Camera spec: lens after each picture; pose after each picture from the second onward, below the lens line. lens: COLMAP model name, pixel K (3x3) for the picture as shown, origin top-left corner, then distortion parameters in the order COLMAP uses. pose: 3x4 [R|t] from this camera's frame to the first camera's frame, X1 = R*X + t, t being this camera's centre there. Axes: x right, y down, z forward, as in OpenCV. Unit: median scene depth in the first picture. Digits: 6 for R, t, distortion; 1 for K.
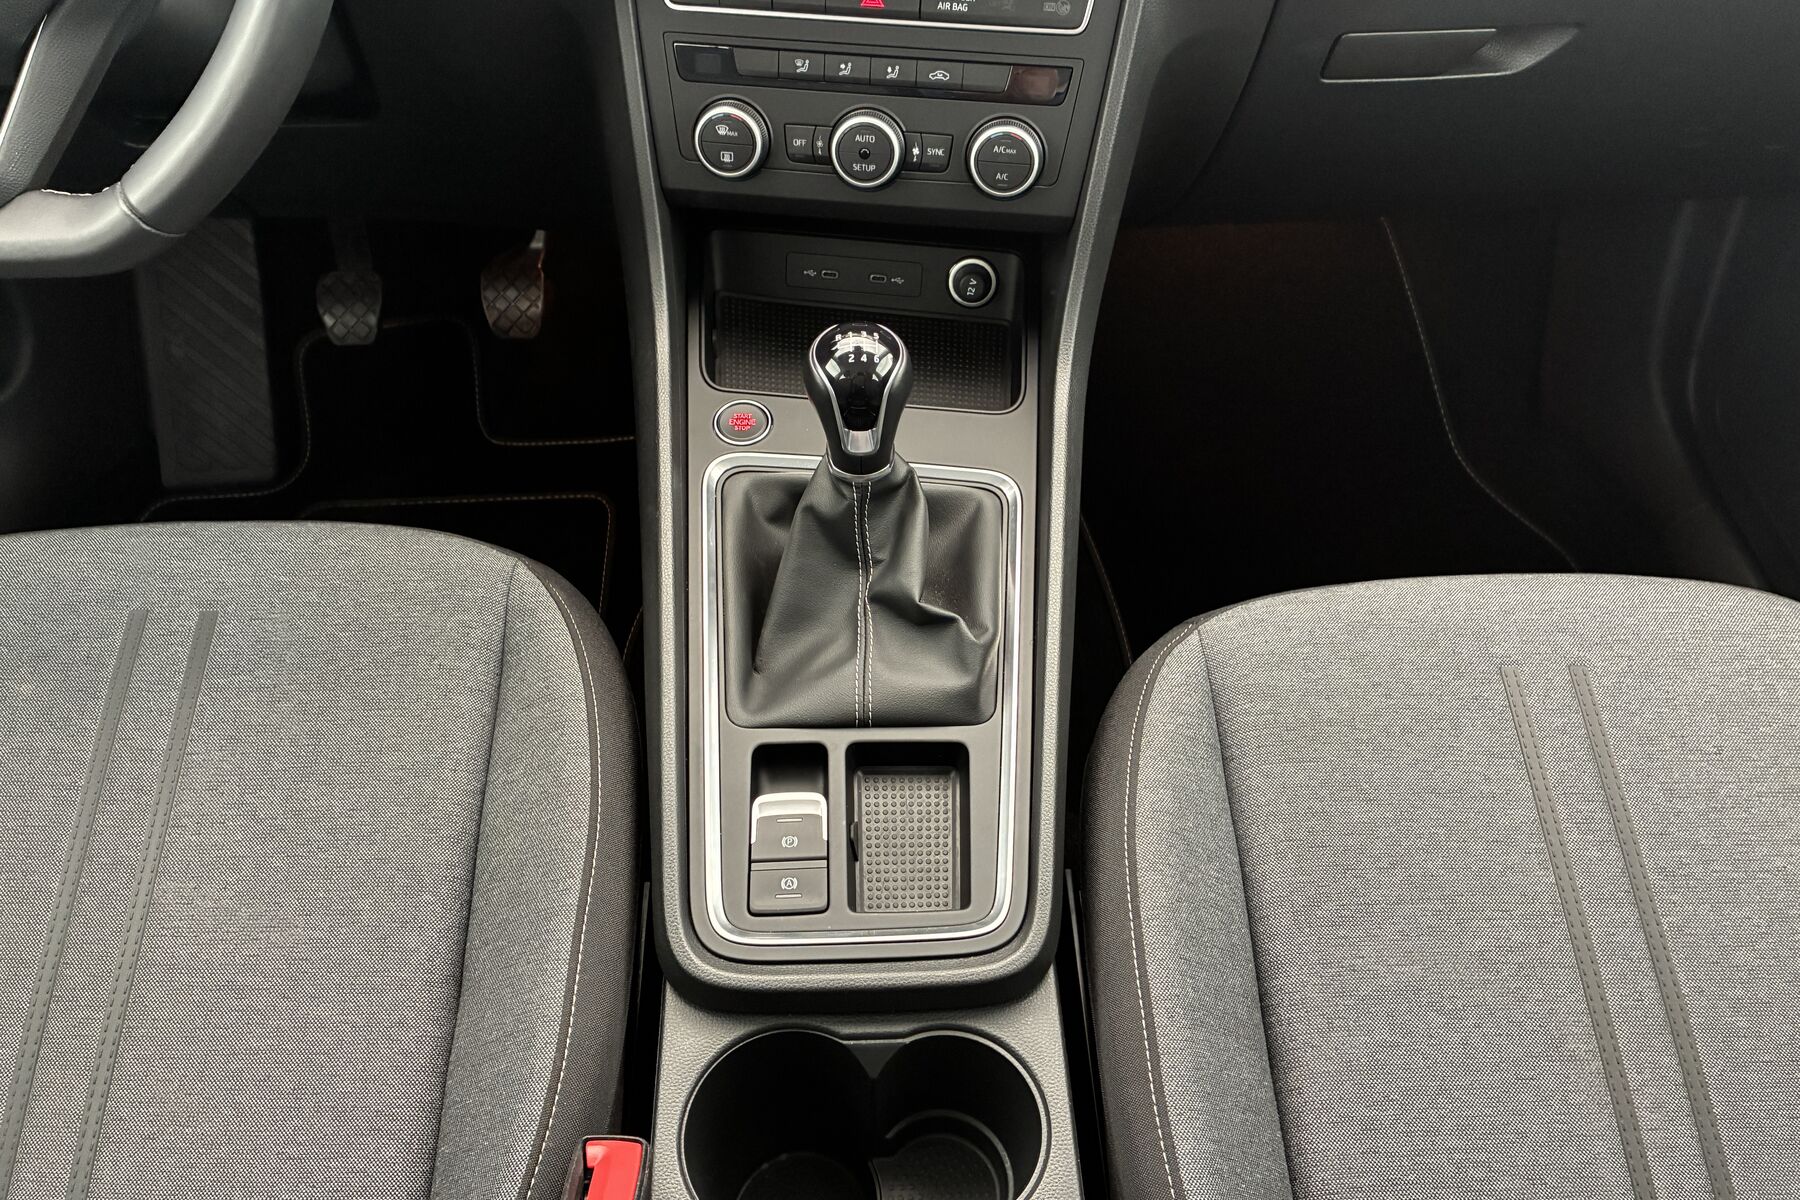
lens RADIAL K [[1370.9, 0, 901.8], [0, 1370.9, 591.8], [0, 0, 1]] dist [0.006206, -0.002235]
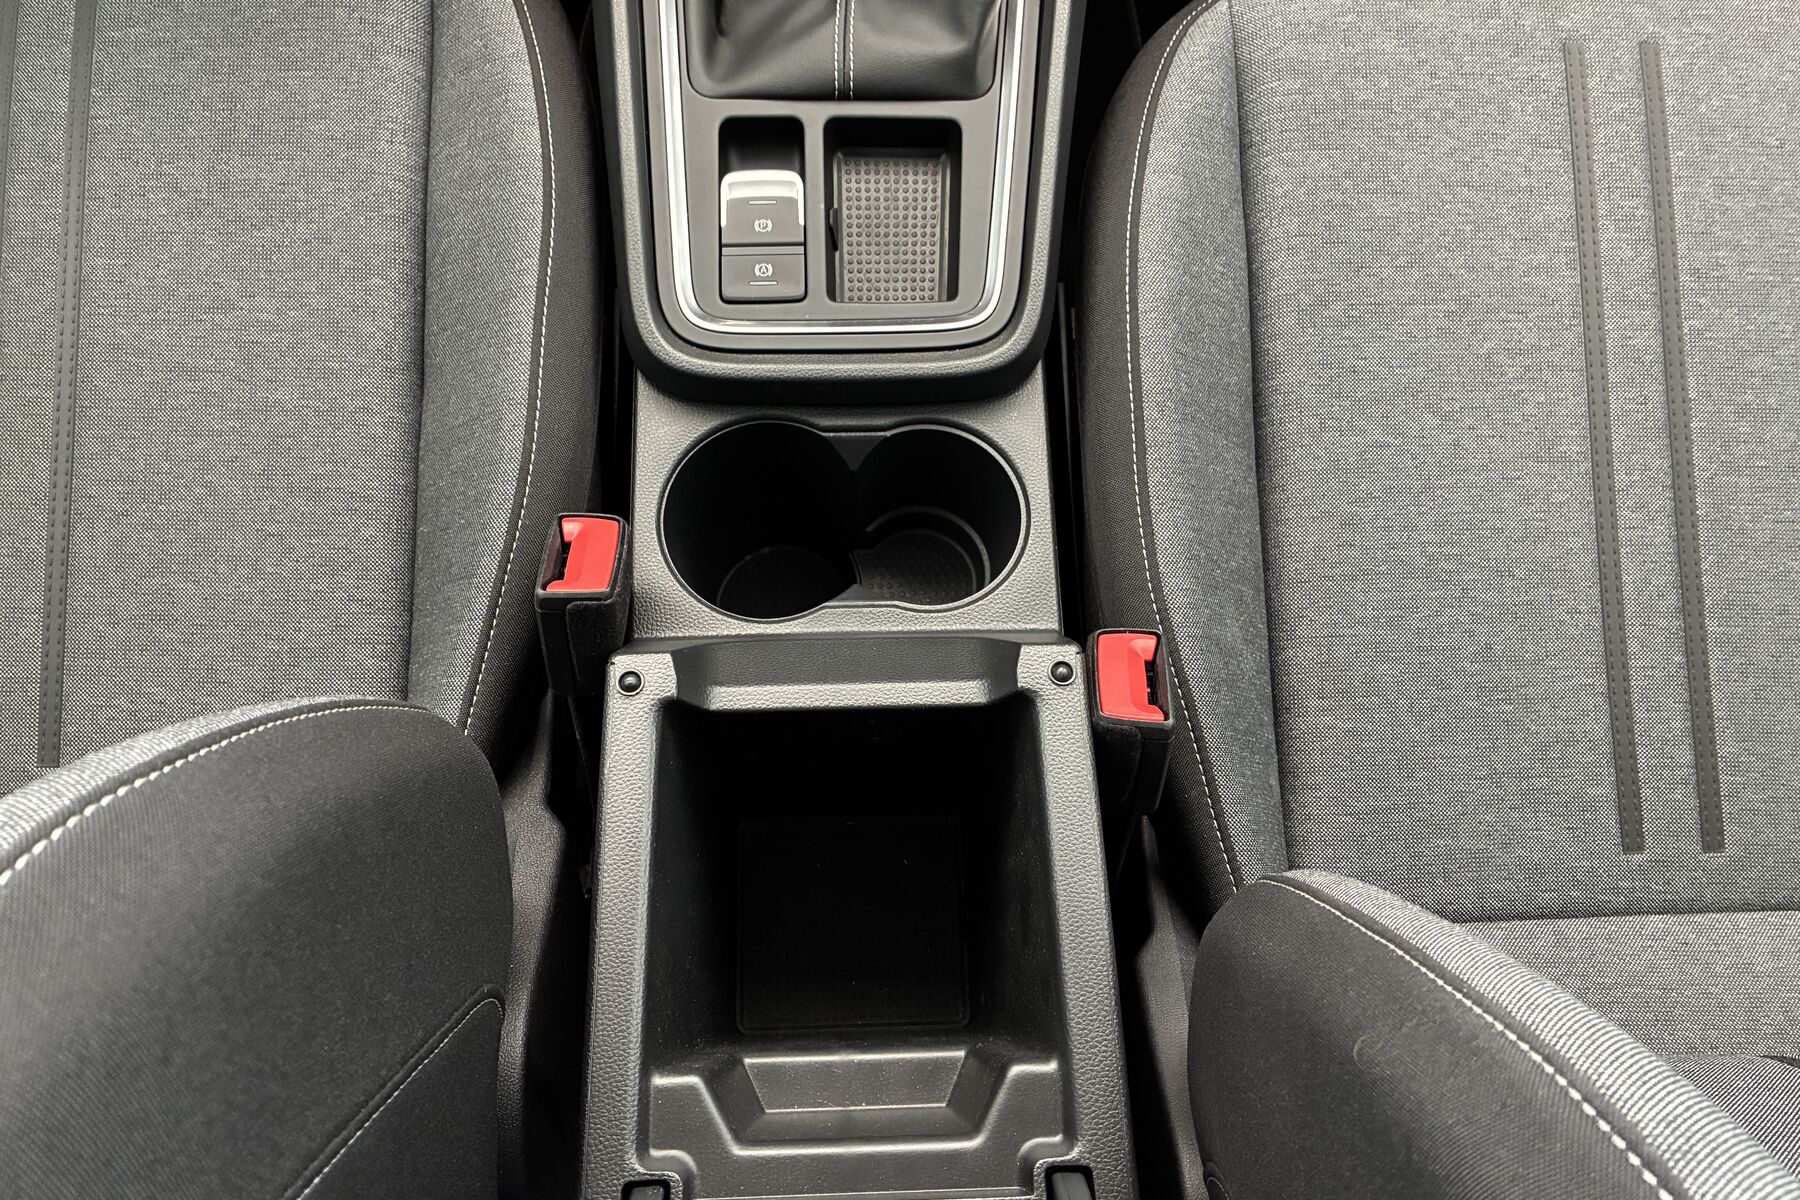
lens RADIAL K [[1368.2, 0, 900.0], [0, 1368.2, 600.0], [0, 0, 1]] dist [0.012500, -0.040625]
pose [[0.999830, 0.014011, 0.011975, 0.002178], [-0.017583, 0.919934, 0.391680, 0.049866], [-0.005529, -0.391824, 0.920024, 0.053185]]
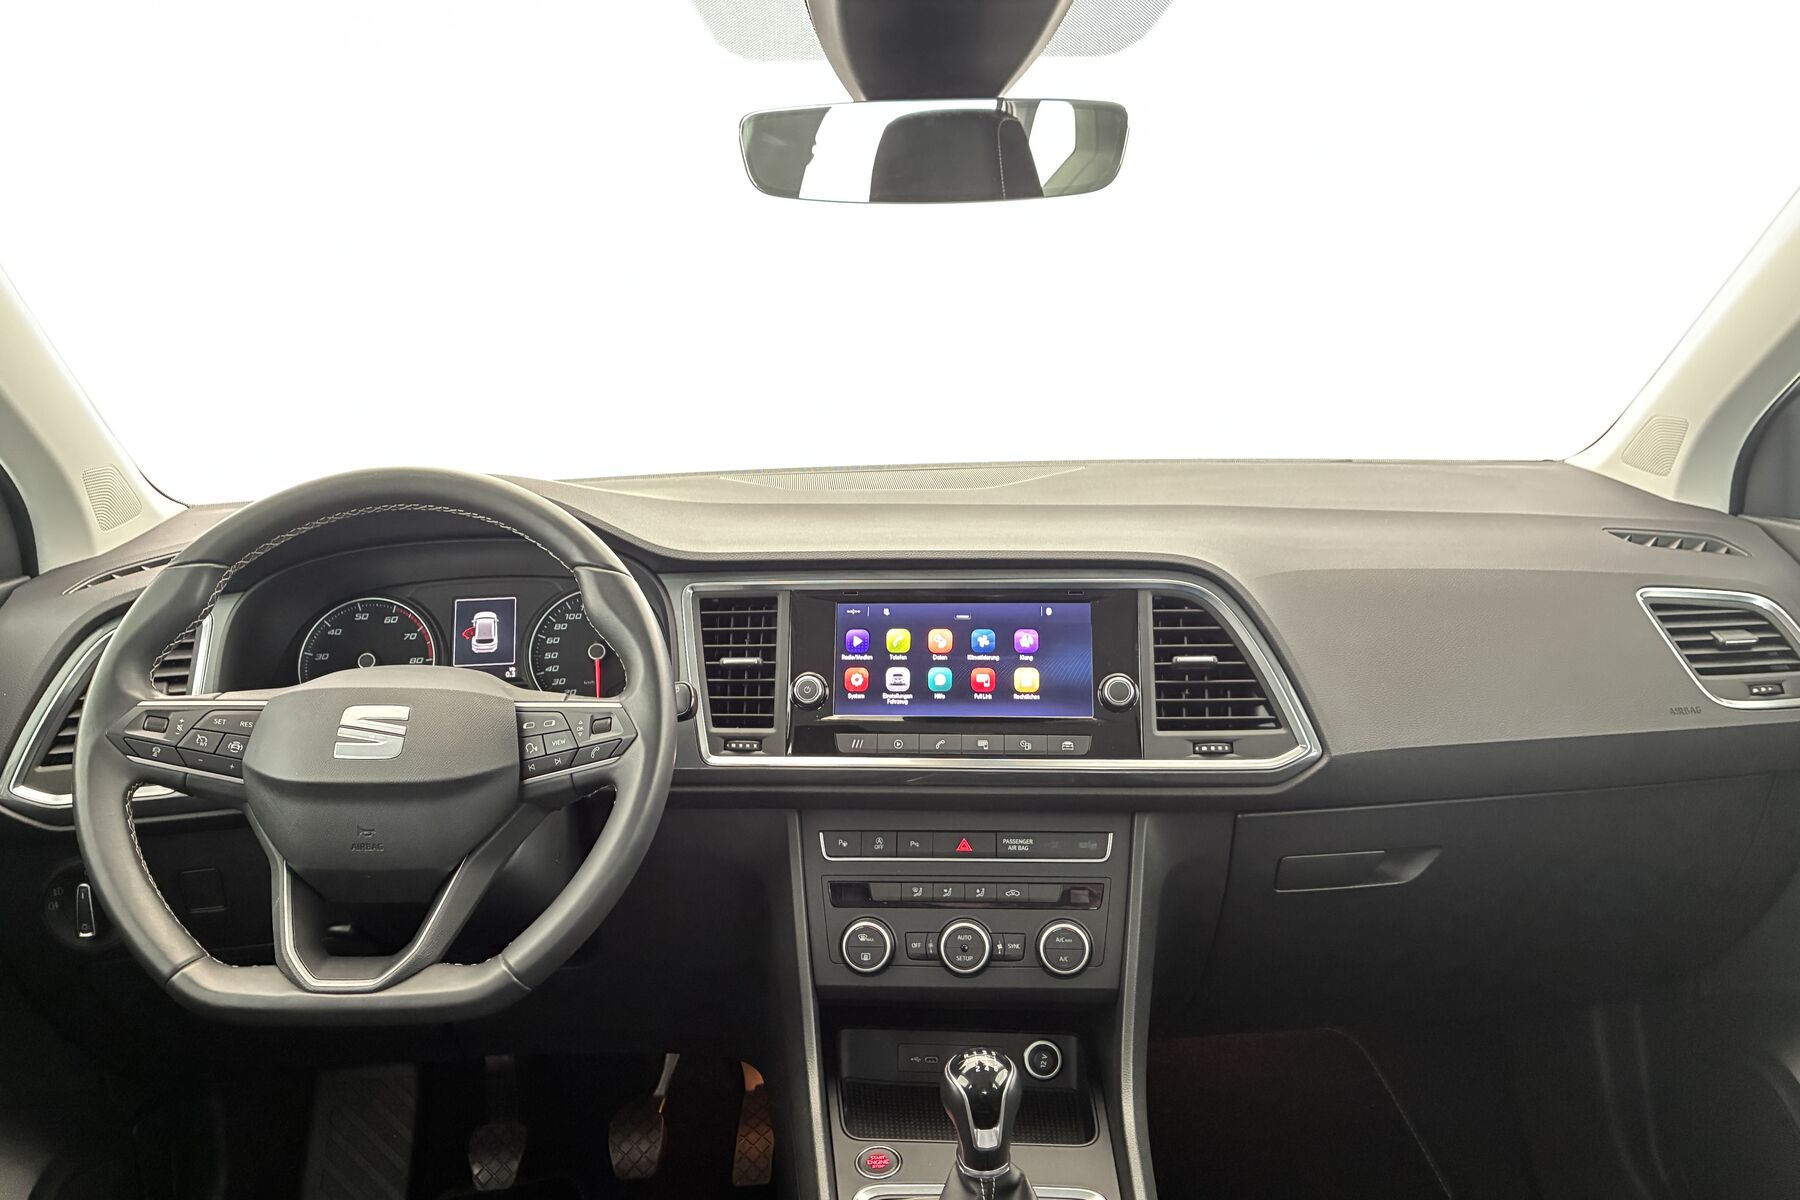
lens RADIAL K [[1379.4, 0, 897.2], [0, 1379.4, 571.4], [0, 0, 1]] dist [0.078236, -0.083526]
pose [[0.999006, -0.041857, 0.015304, -0.107132], [0.042038, 0.770975, -0.635476, 0.299701], [0.014800, 0.635488, 0.771969, -0.365493]]
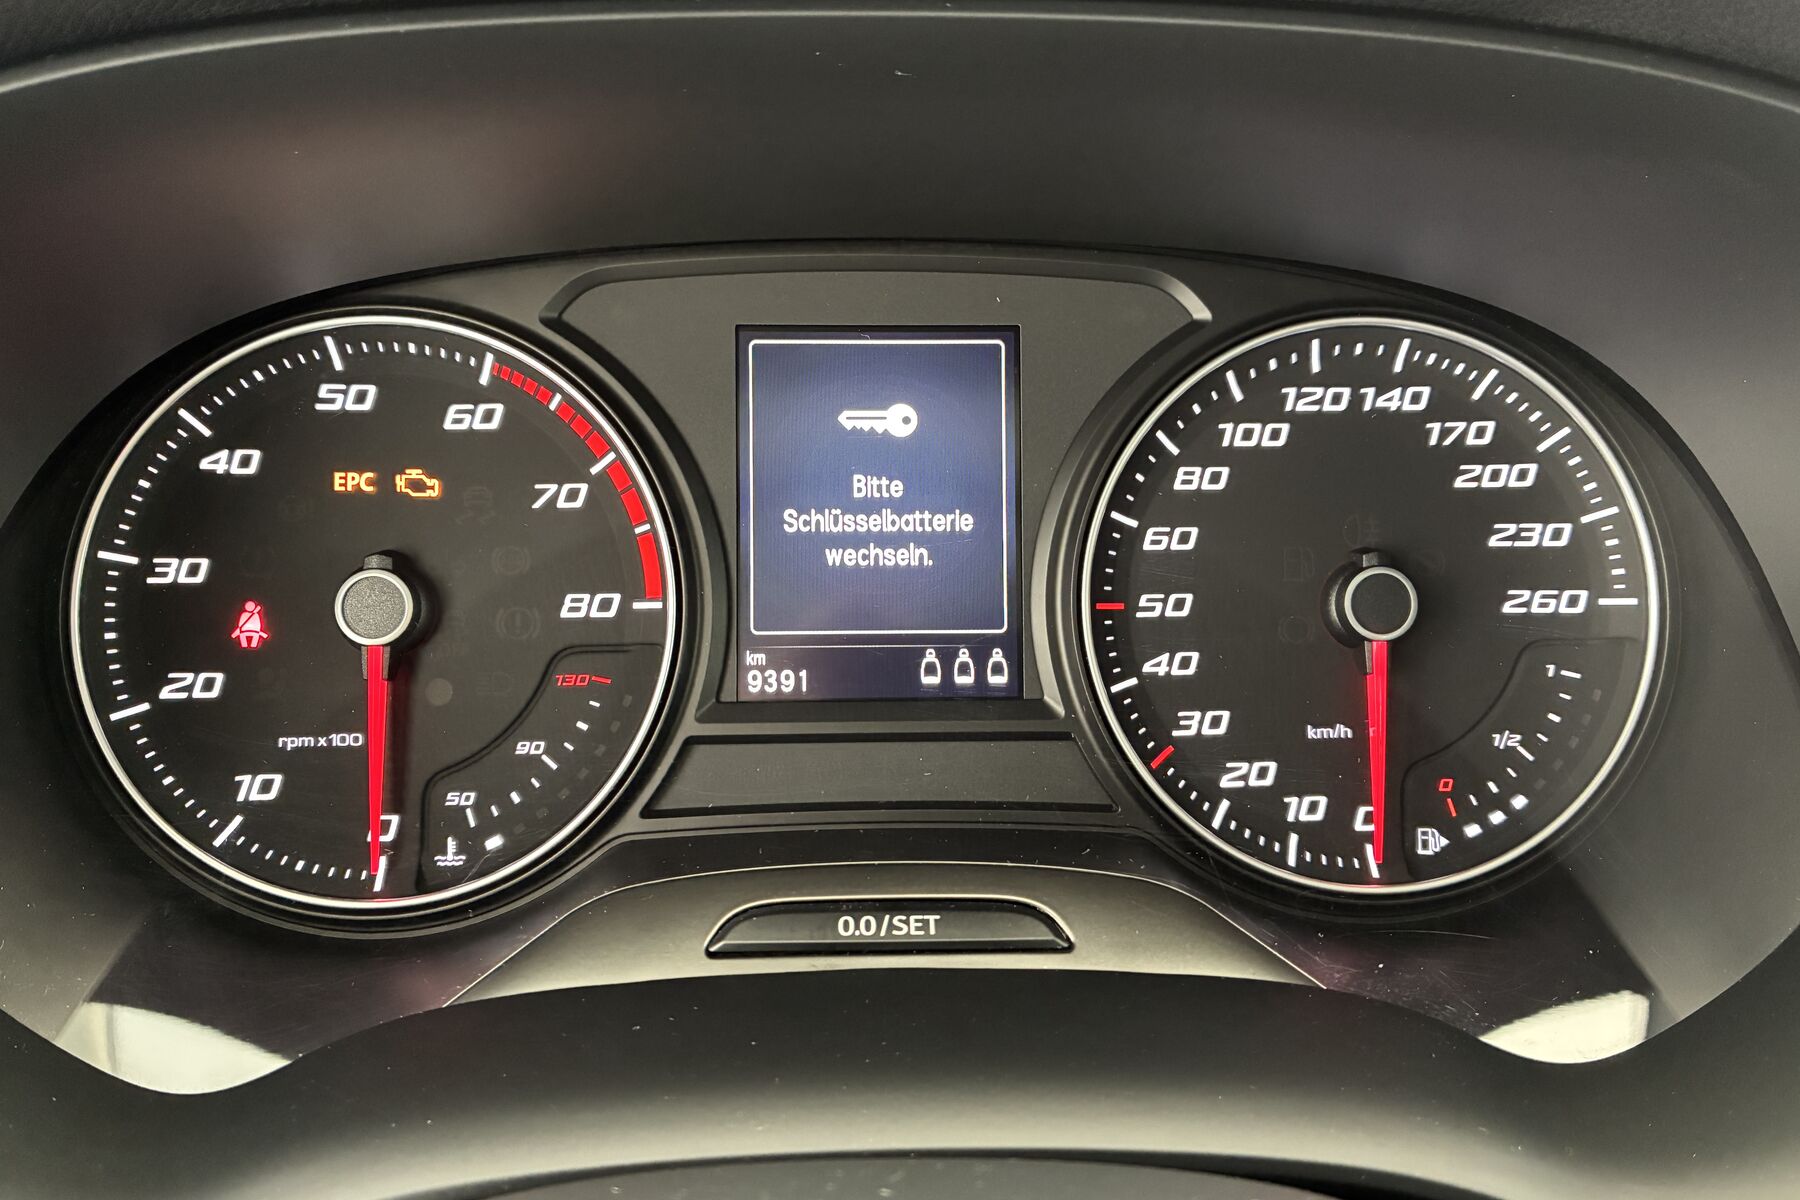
lens RADIAL K [[1368.2, 0, 900.0], [0, 1368.2, 600.0], [0, 0, 1]] dist [0.012500, -0.040625]
pose [[0.999996, 0.001175, -0.002644, -0.581428], [-0.002273, 0.884438, -0.466652, -0.538725], [0.001790, 0.466656, 0.884437, 0.662957]]
